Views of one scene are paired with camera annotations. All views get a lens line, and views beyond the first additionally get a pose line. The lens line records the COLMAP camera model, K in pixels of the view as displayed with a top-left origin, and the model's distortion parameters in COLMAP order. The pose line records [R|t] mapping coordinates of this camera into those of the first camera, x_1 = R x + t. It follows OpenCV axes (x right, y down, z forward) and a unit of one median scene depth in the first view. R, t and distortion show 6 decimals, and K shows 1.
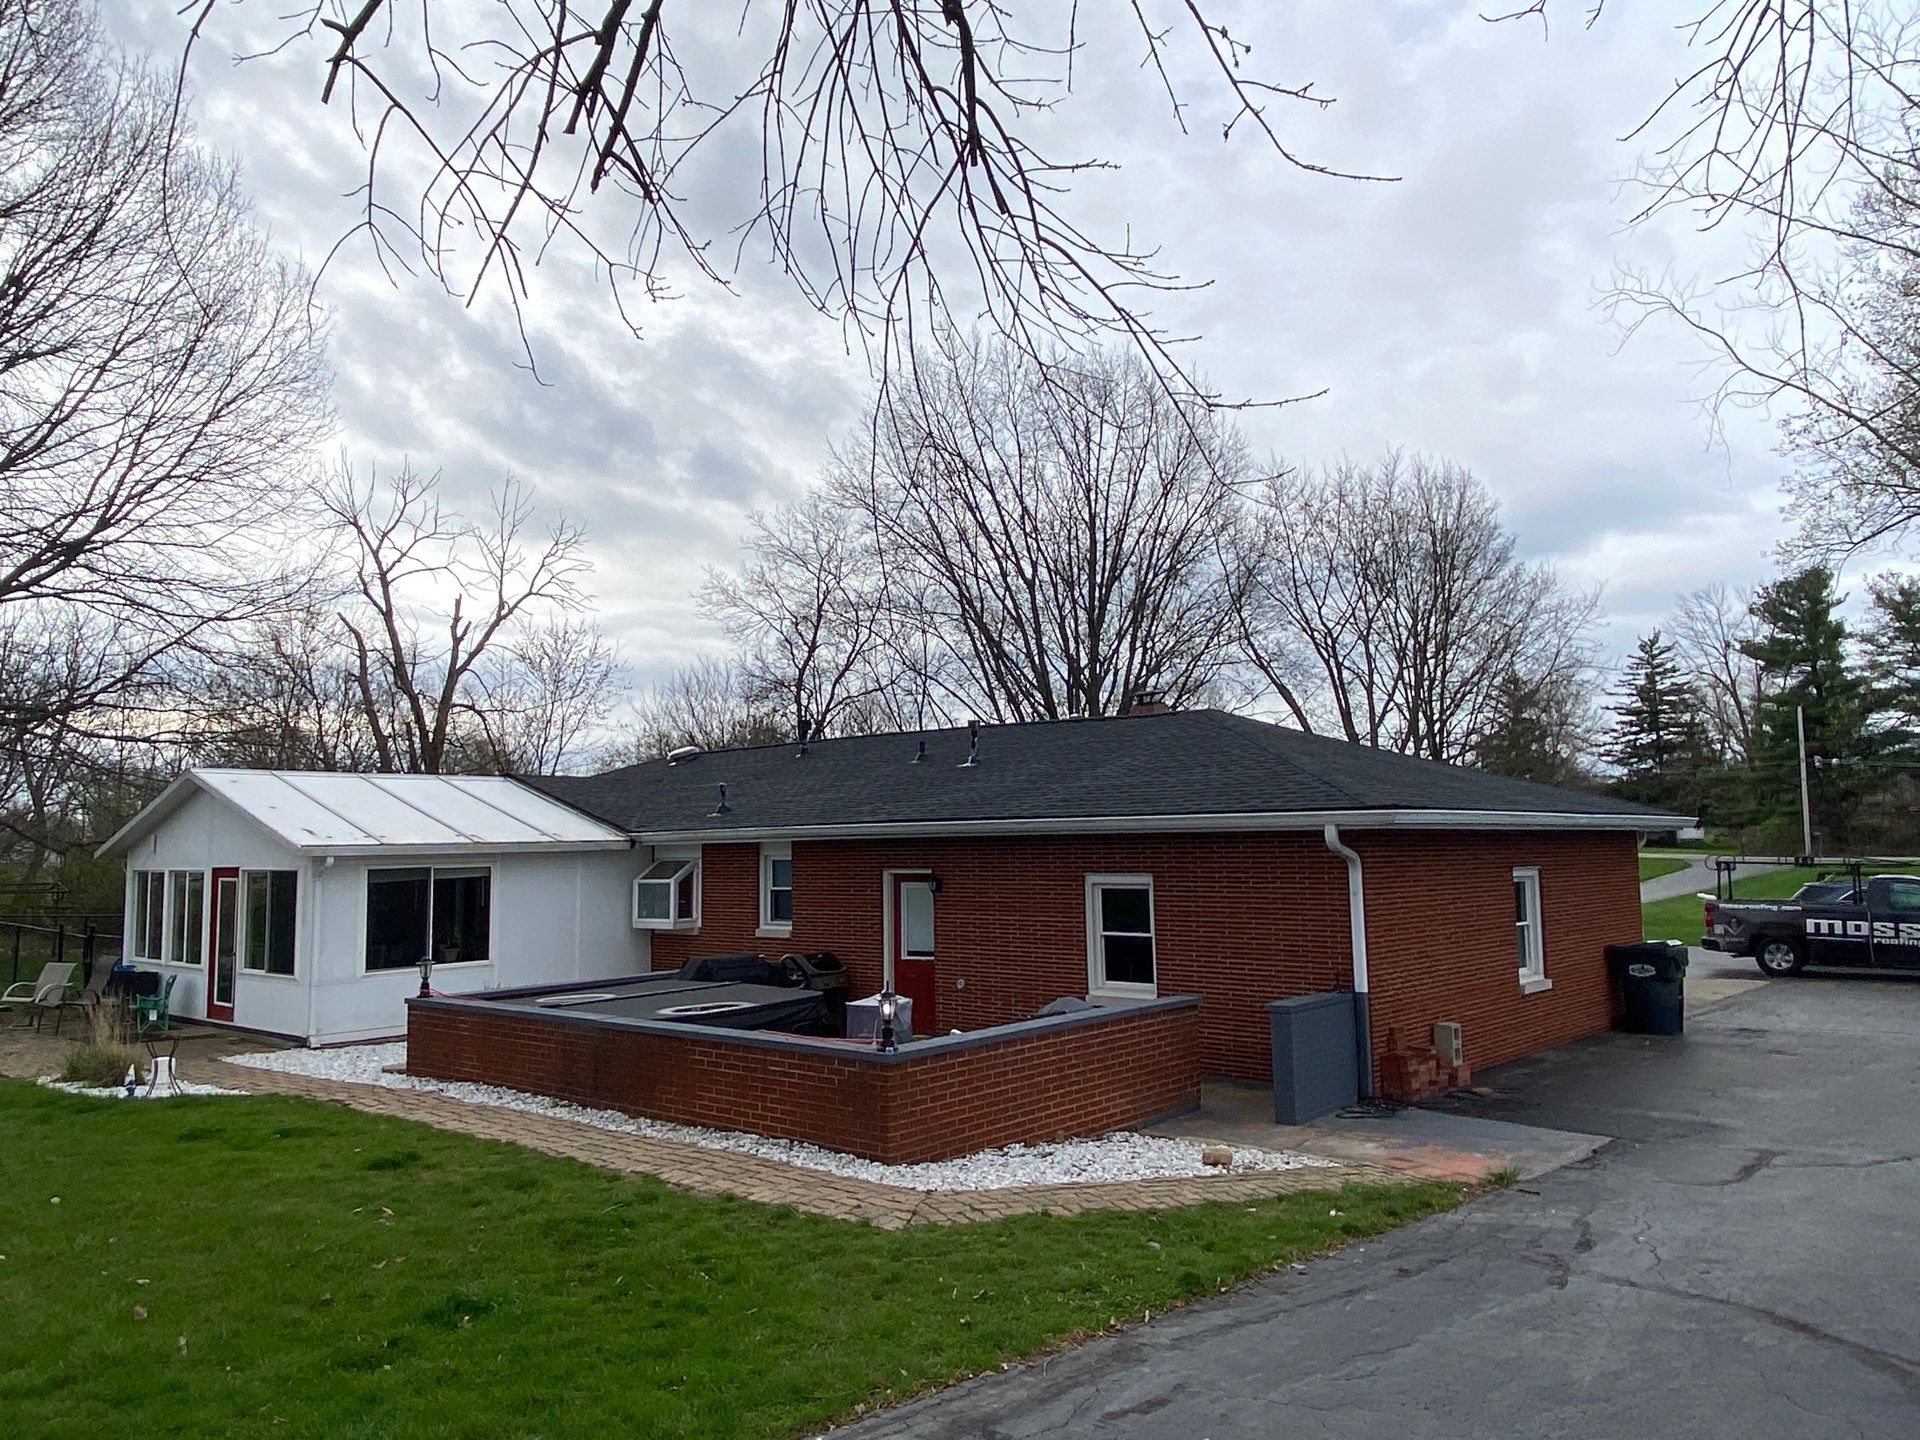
lens RADIAL K [[1361.5, 0, 974.2], [0, 1361.5, 717.5], [0, 0, 1]] dist [0.057558, -0.069248]
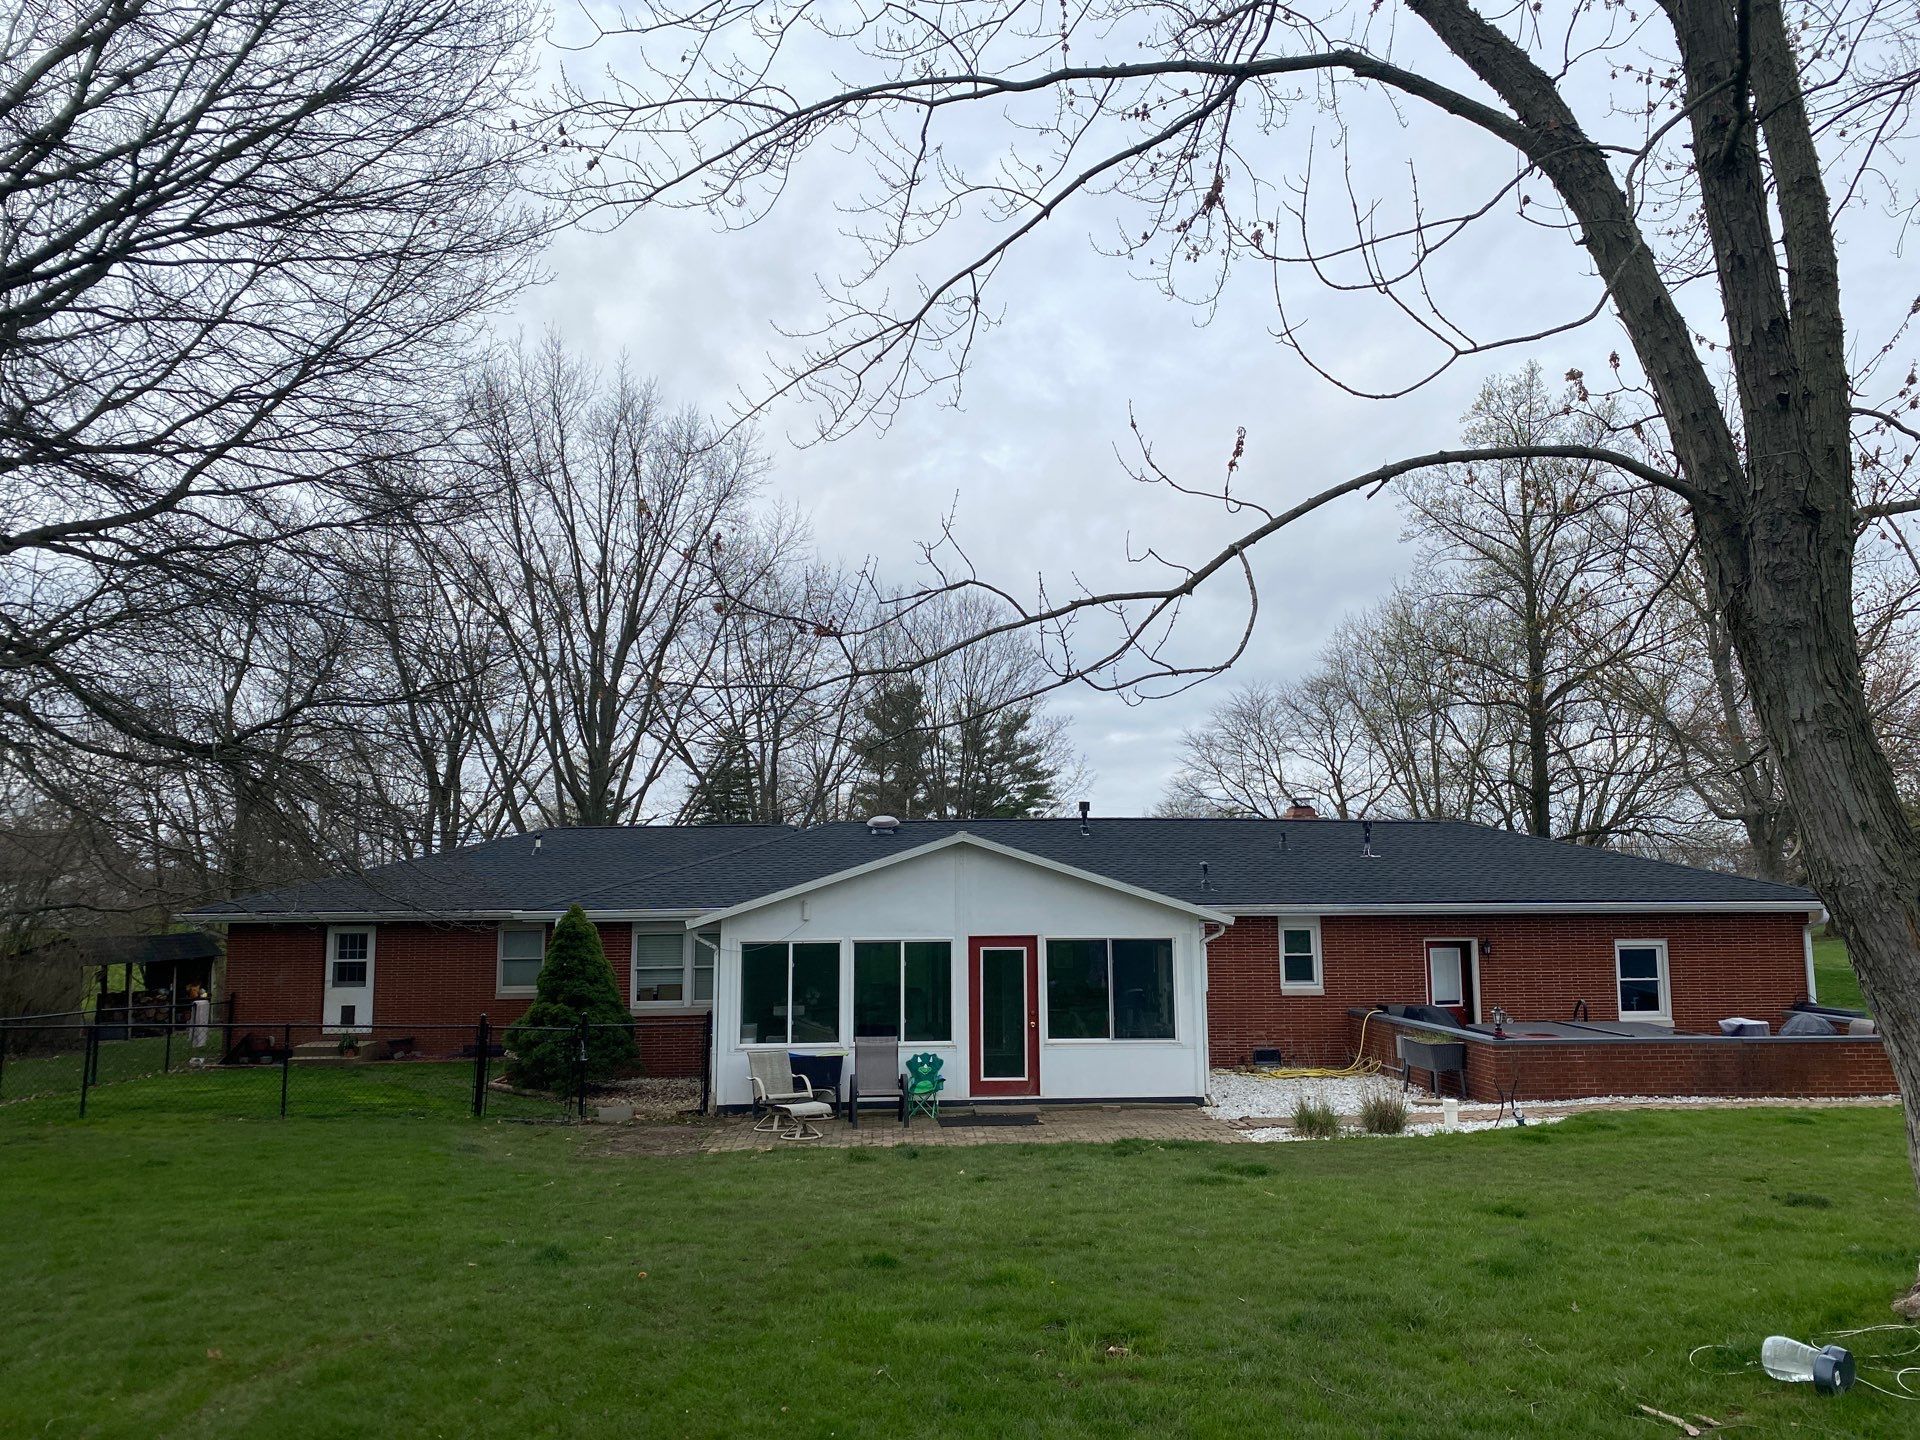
lens RADIAL K [[1444.6, 0, 965.6], [0, 1444.6, 719.8], [0, 0, 1]] dist [0.025837, -0.004191]
pose [[0.725069, 0.095957, 0.681958, -1.299245], [-0.068783, 0.995384, -0.066927, 0.025451], [-0.685232, 0.001619, 0.728323, 0.274327]]
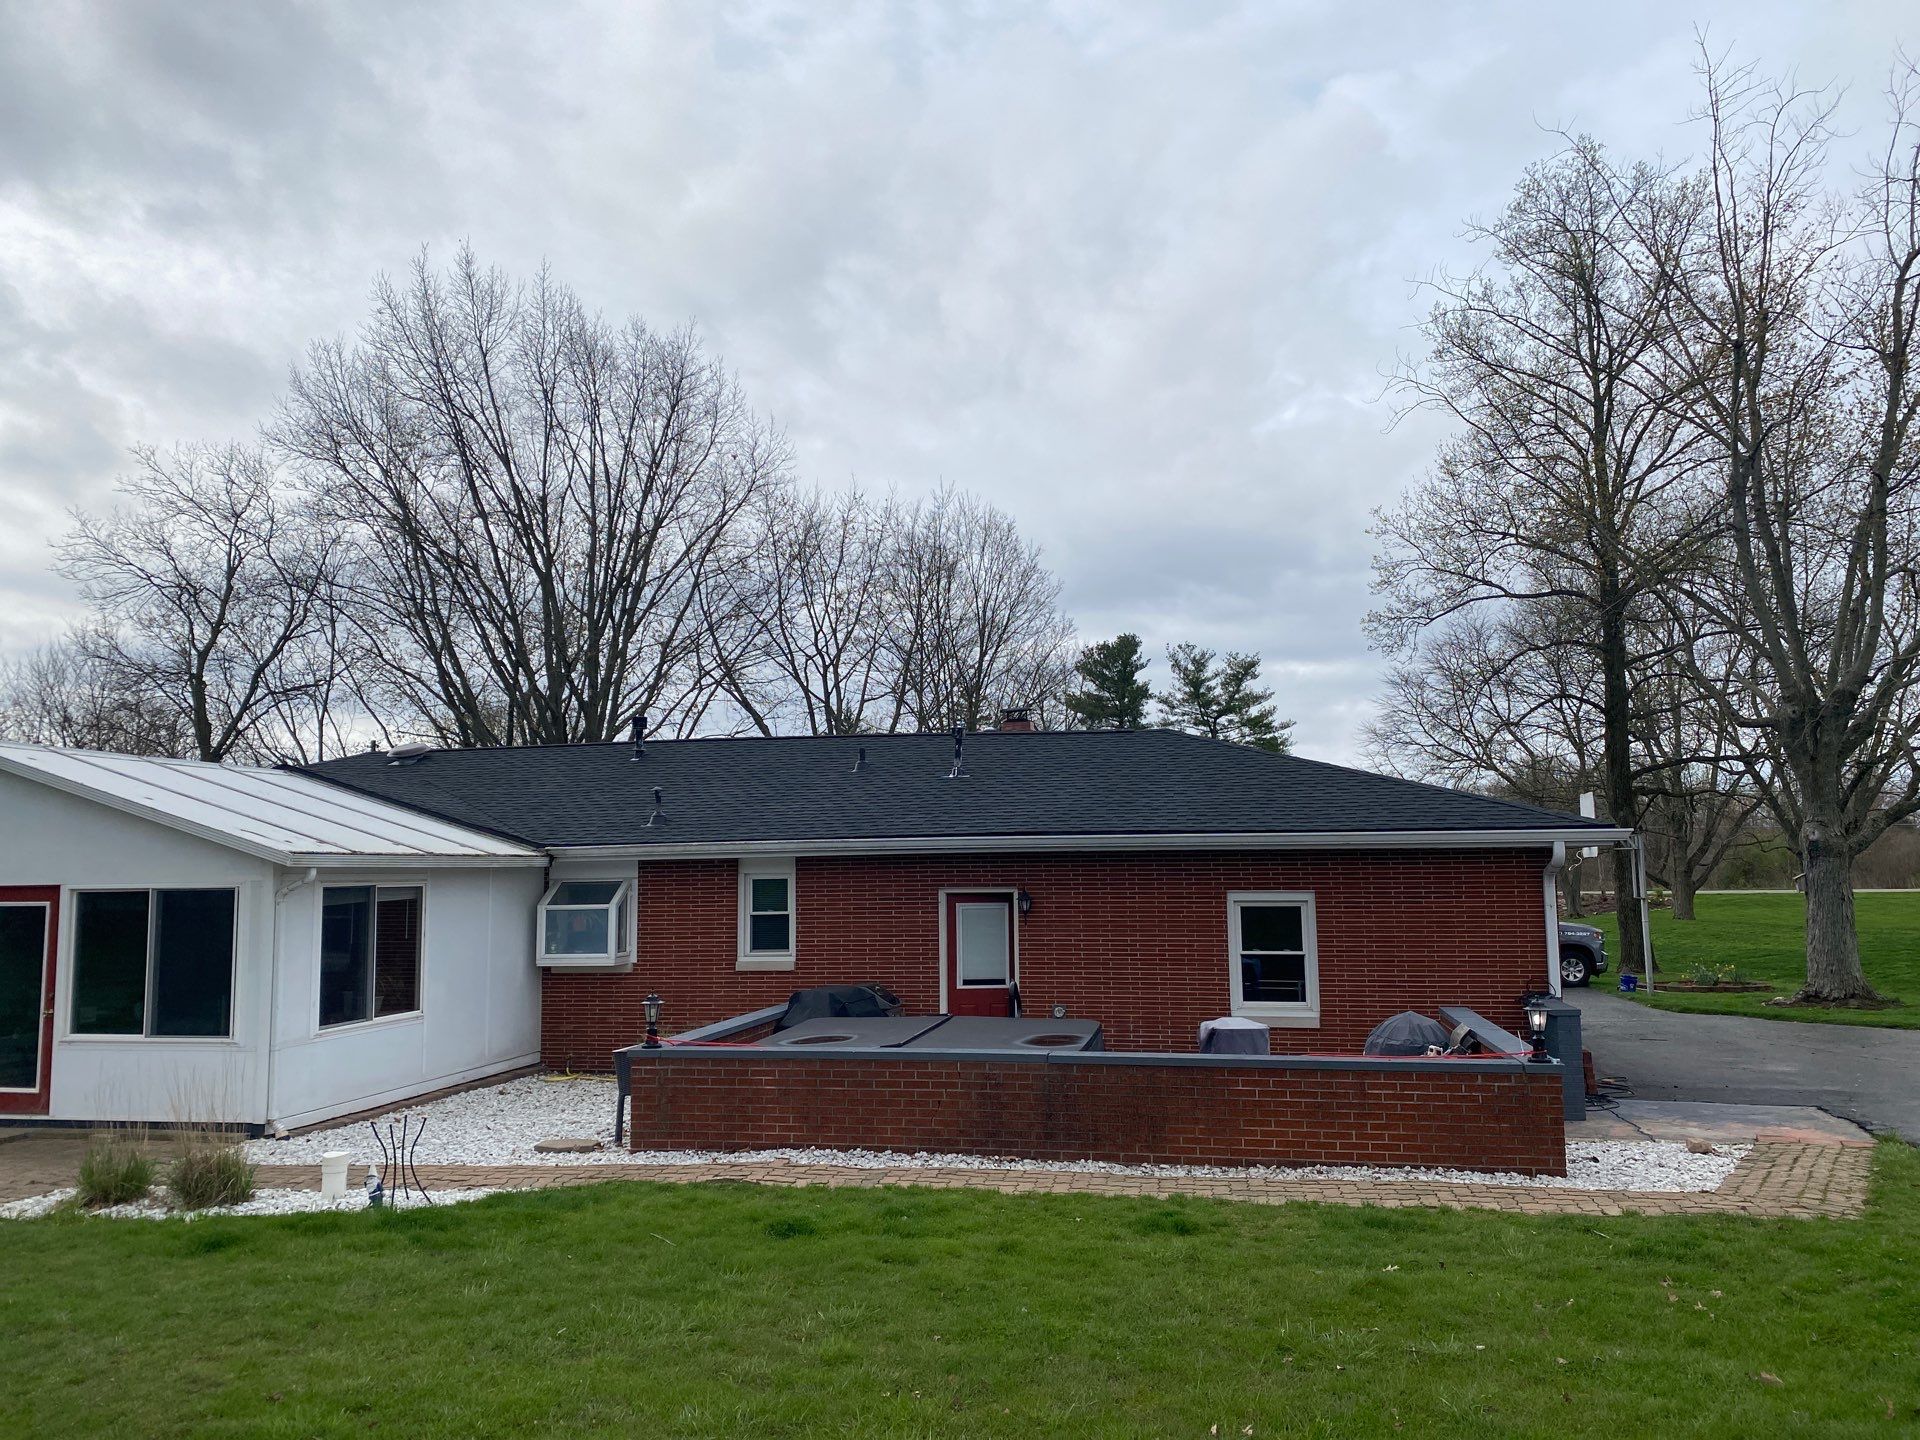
lens RADIAL K [[1444.6, 0, 958.7], [0, 1444.6, 720.6], [0, 0, 1]] dist [0.025837, -0.004191]
pose [[0.877657, 0.056542, 0.475943, -0.491298], [-0.047941, 0.998393, -0.030204, 0.028288], [-0.476886, 0.003692, 0.878957, 0.154932]]
